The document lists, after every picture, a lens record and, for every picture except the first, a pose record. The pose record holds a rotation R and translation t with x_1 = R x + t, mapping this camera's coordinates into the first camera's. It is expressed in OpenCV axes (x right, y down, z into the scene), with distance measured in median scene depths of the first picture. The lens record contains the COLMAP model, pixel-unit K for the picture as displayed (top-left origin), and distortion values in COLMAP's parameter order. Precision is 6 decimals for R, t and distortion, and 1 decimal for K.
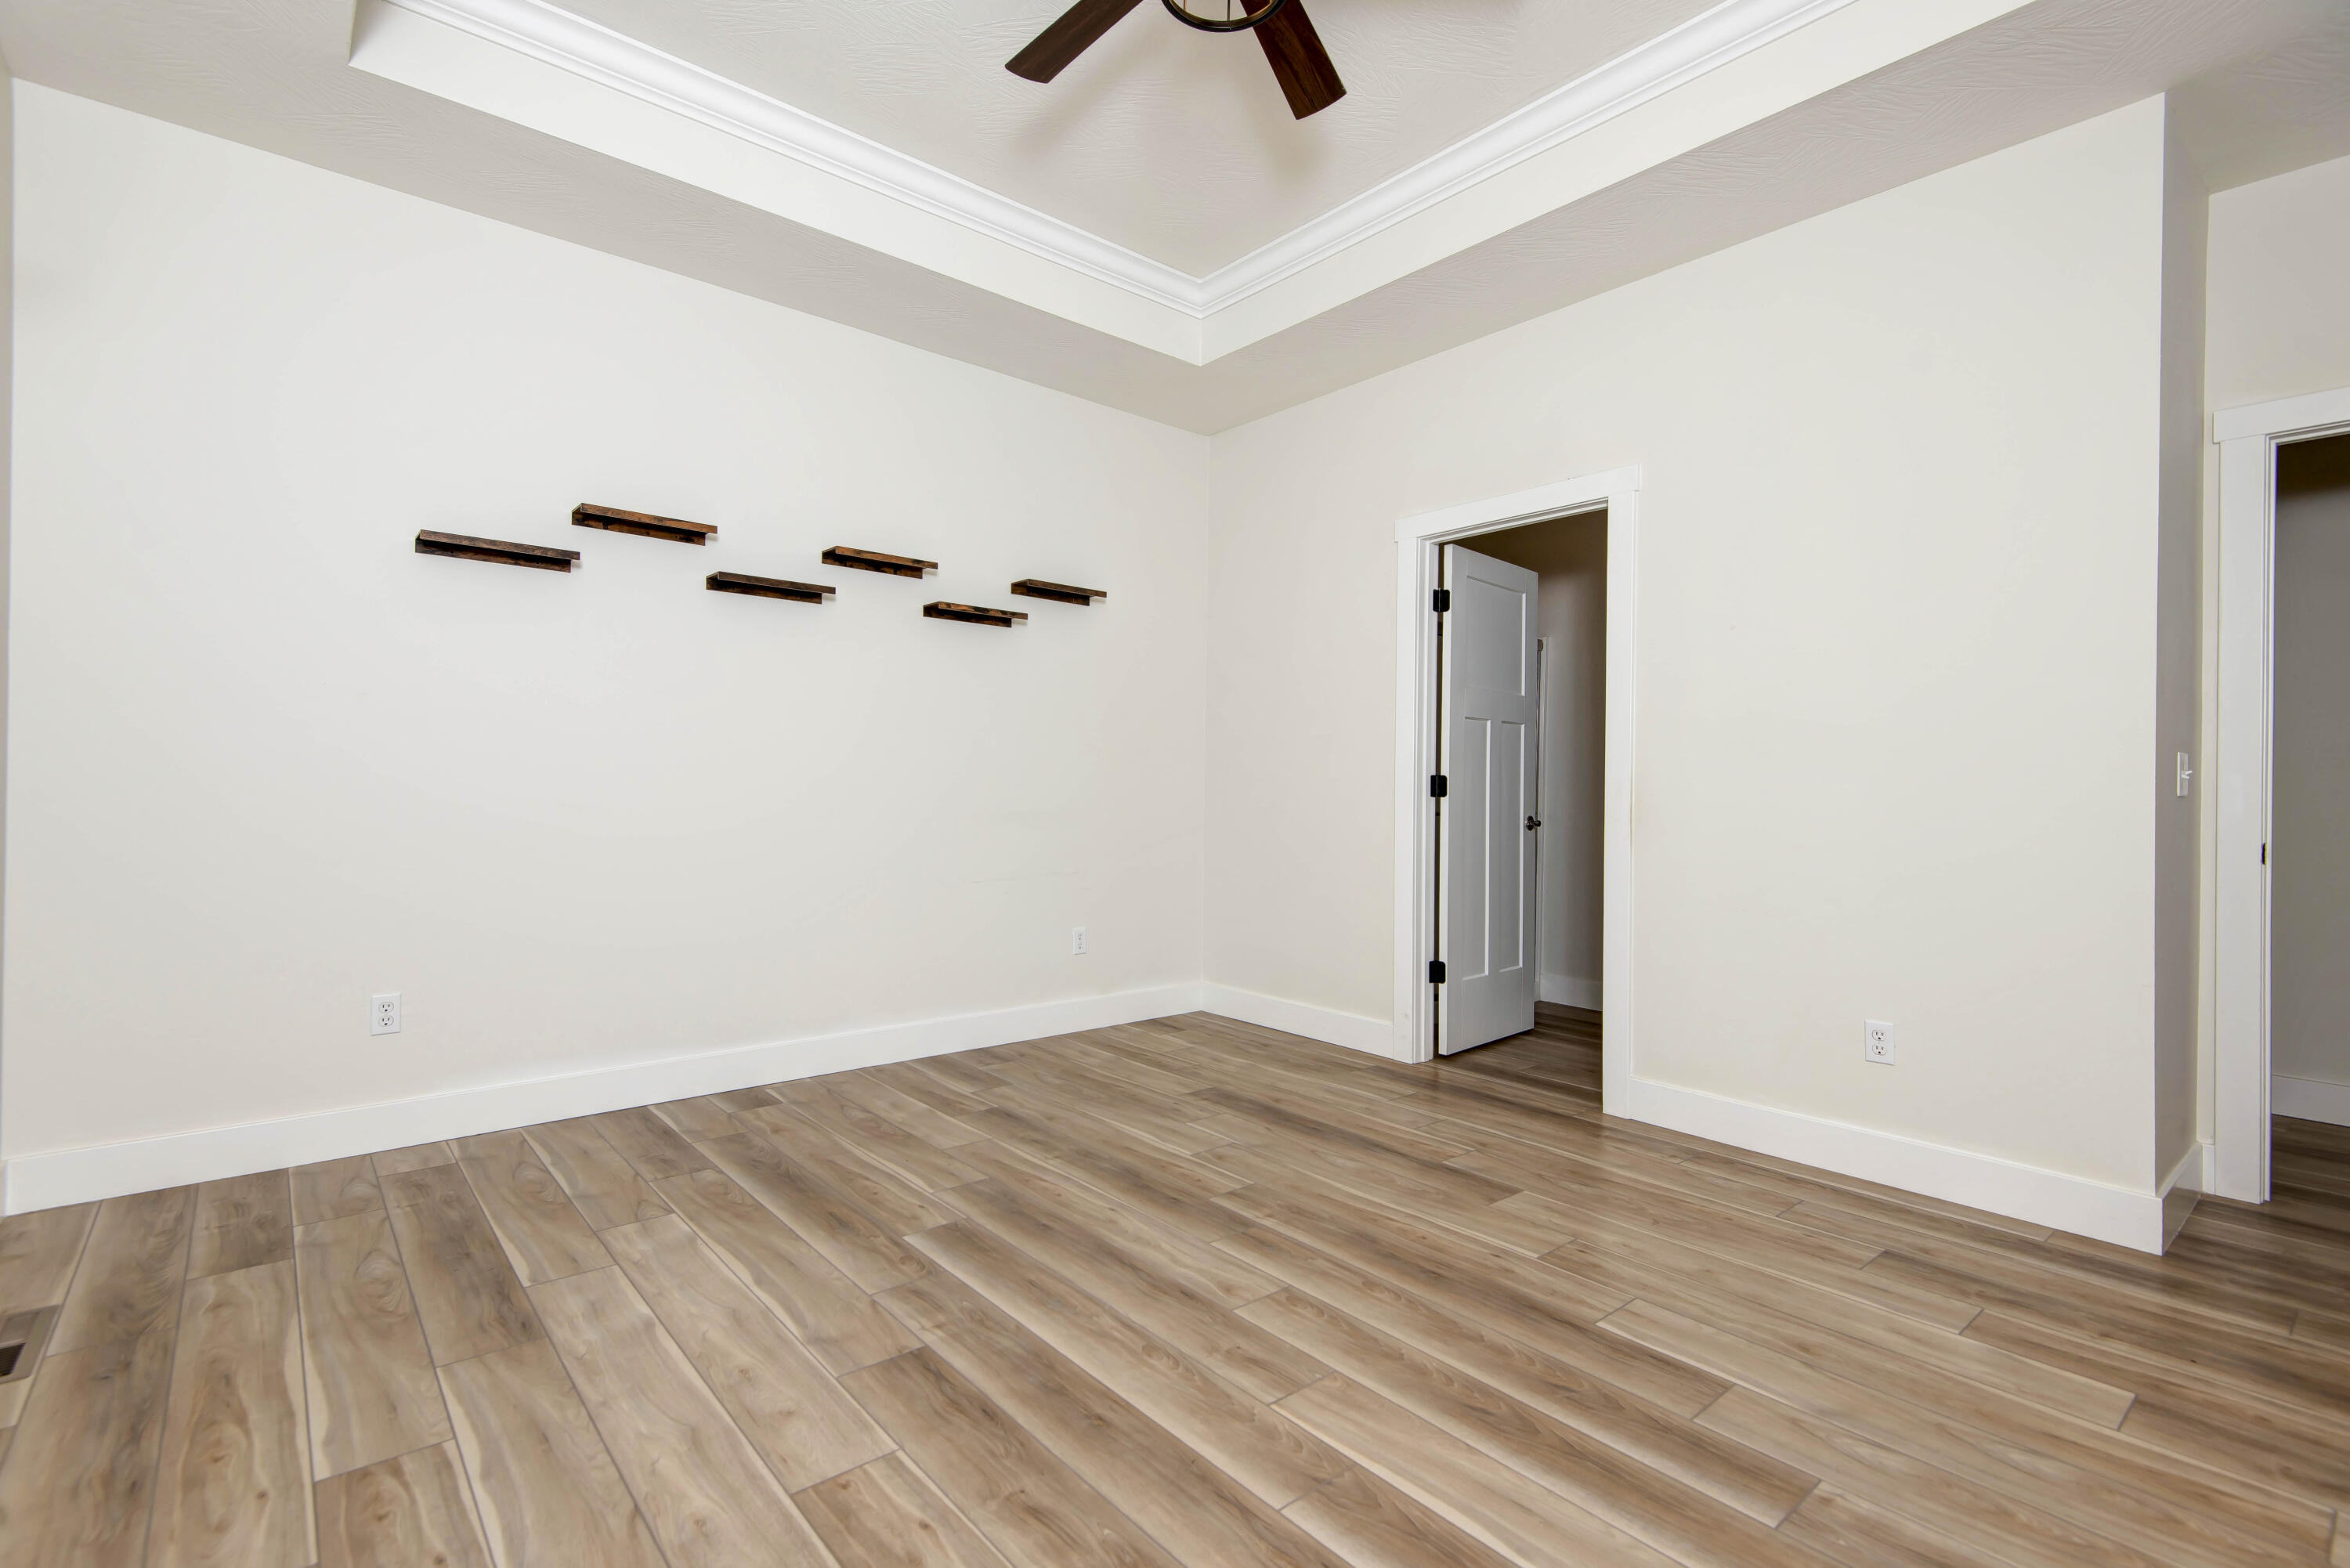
lens RADIAL K [[1102.6, 0, 1173.4], [0, 1102.6, 780.9], [0, 0, 1]] dist [-0.021967, -0.002546]
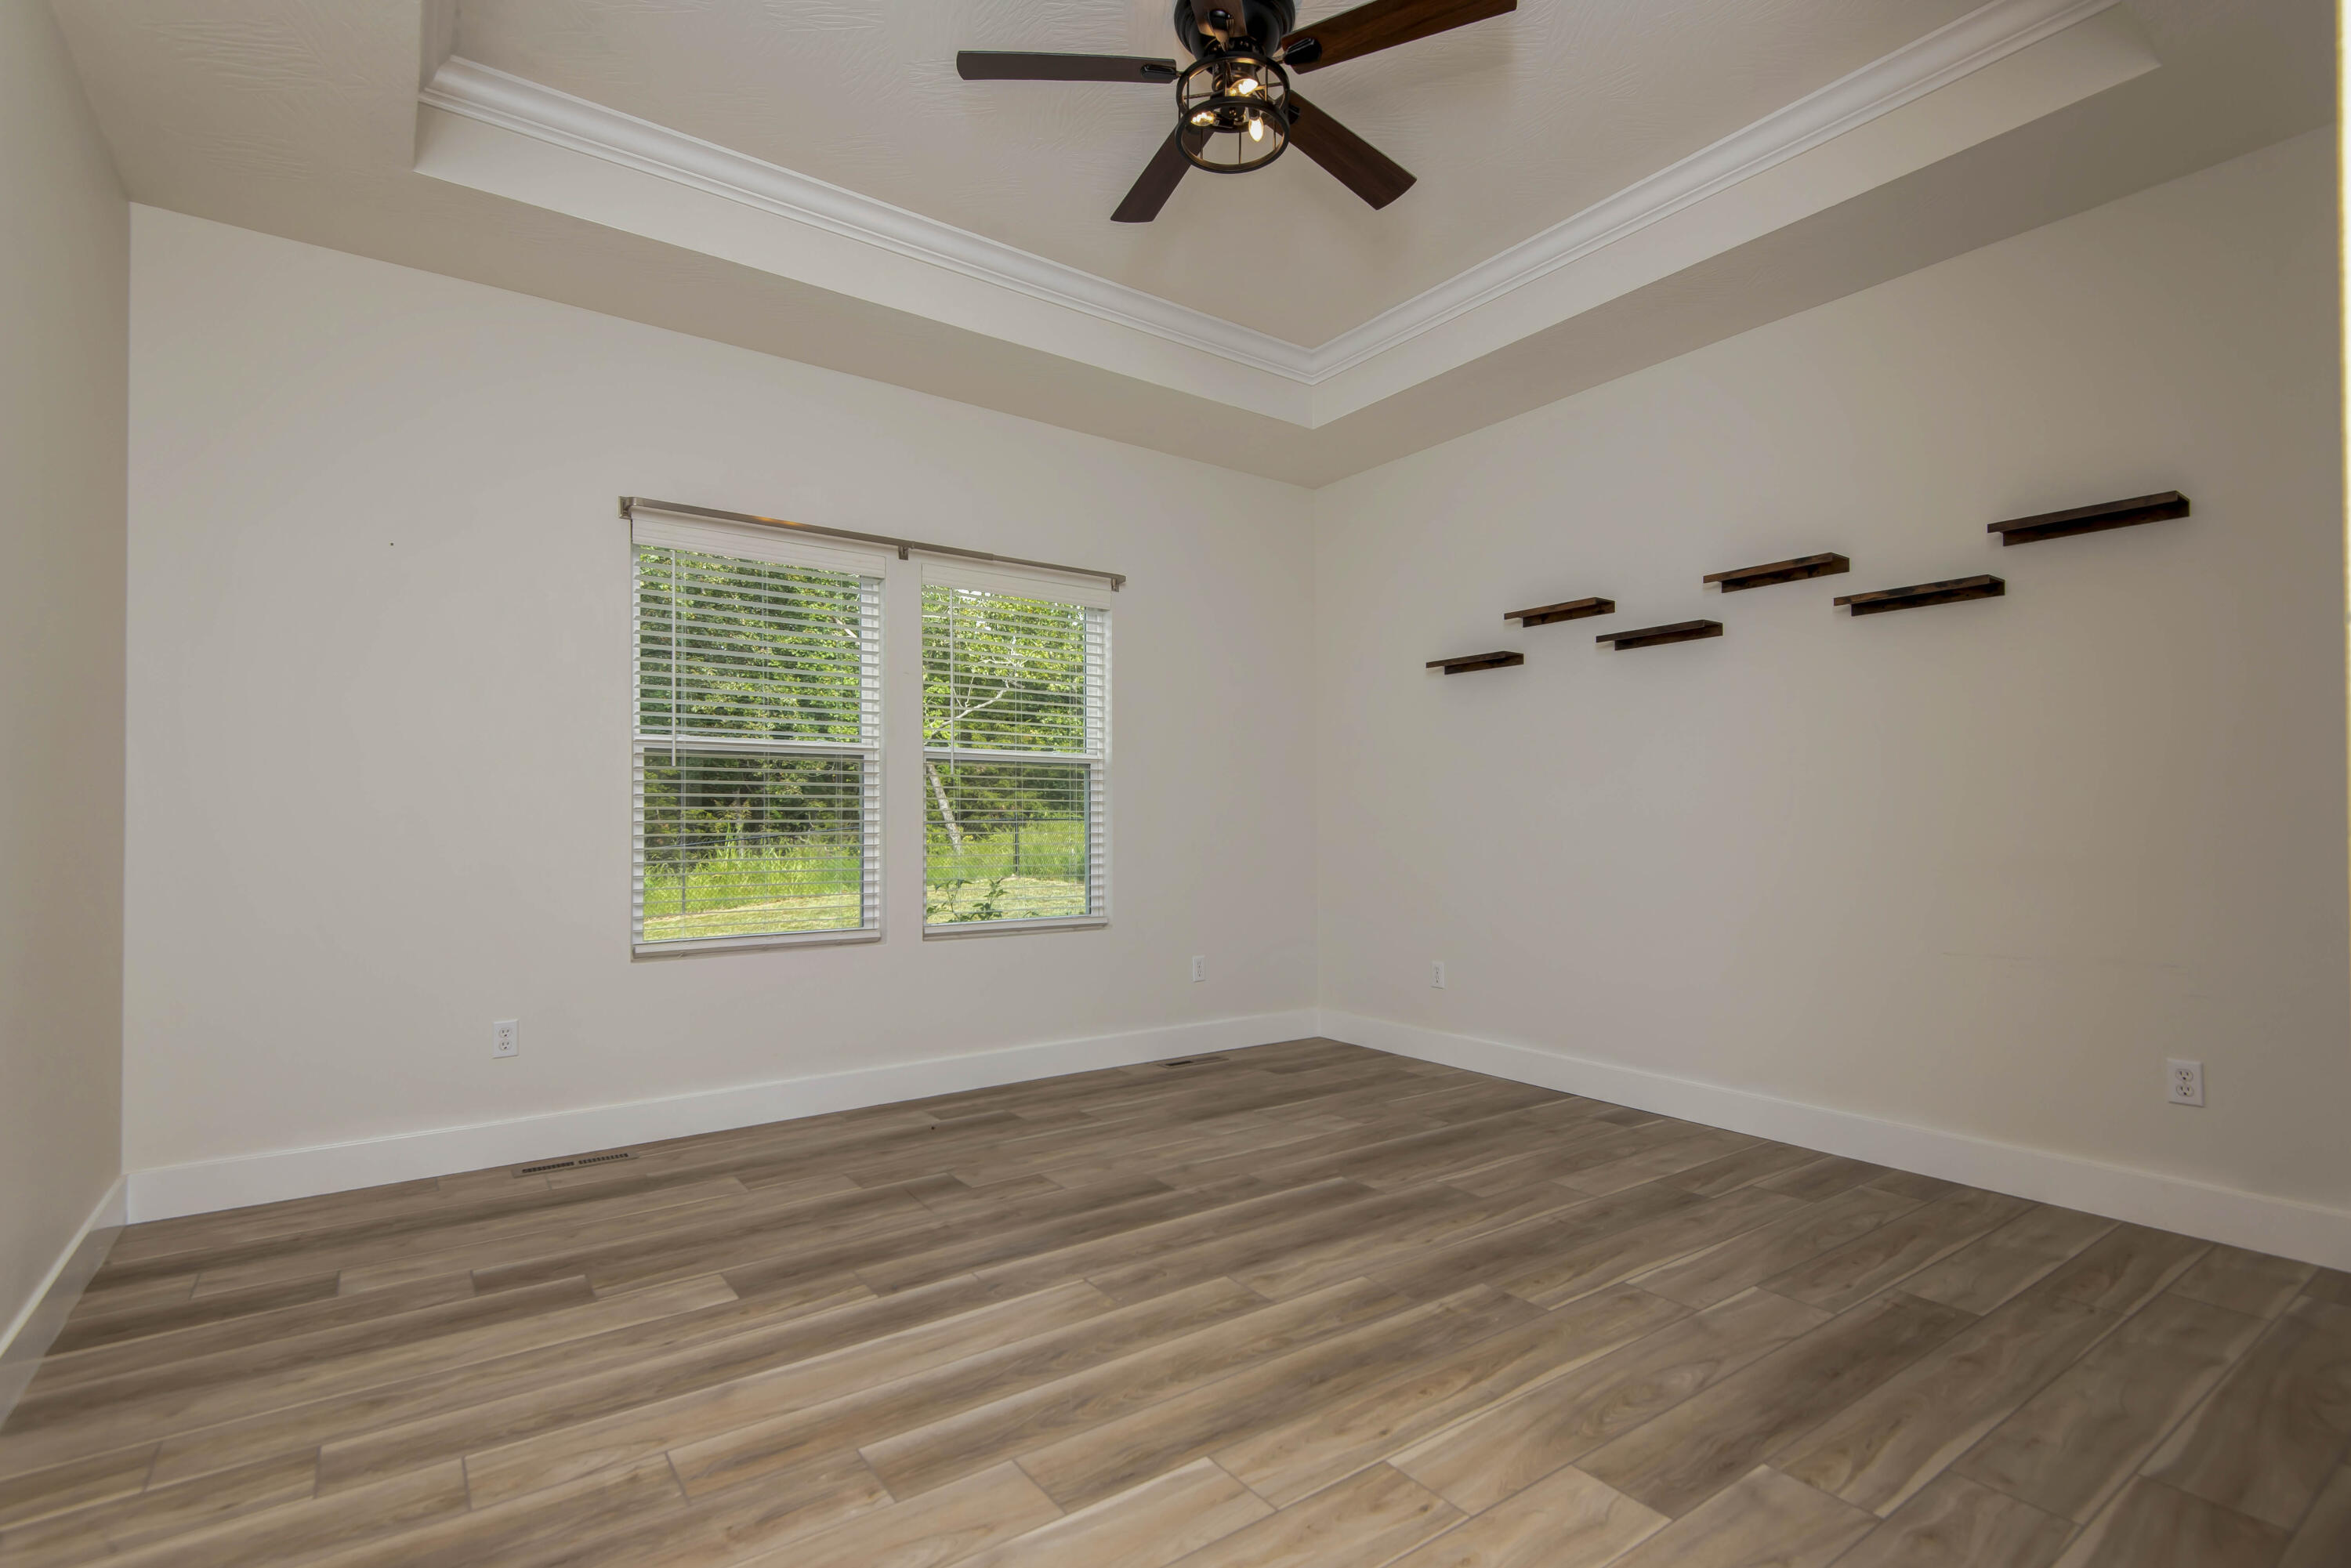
lens RADIAL K [[1103.1, 0, 1171.7], [0, 1103.1, 783.6], [0, 0, 1]] dist [-0.021967, -0.002546]
pose [[-0.066527, -0.029498, -0.997349, 1.045911], [-0.010111, 0.999532, -0.028888, -0.014945], [0.997733, 0.008163, -0.066794, 0.839416]]
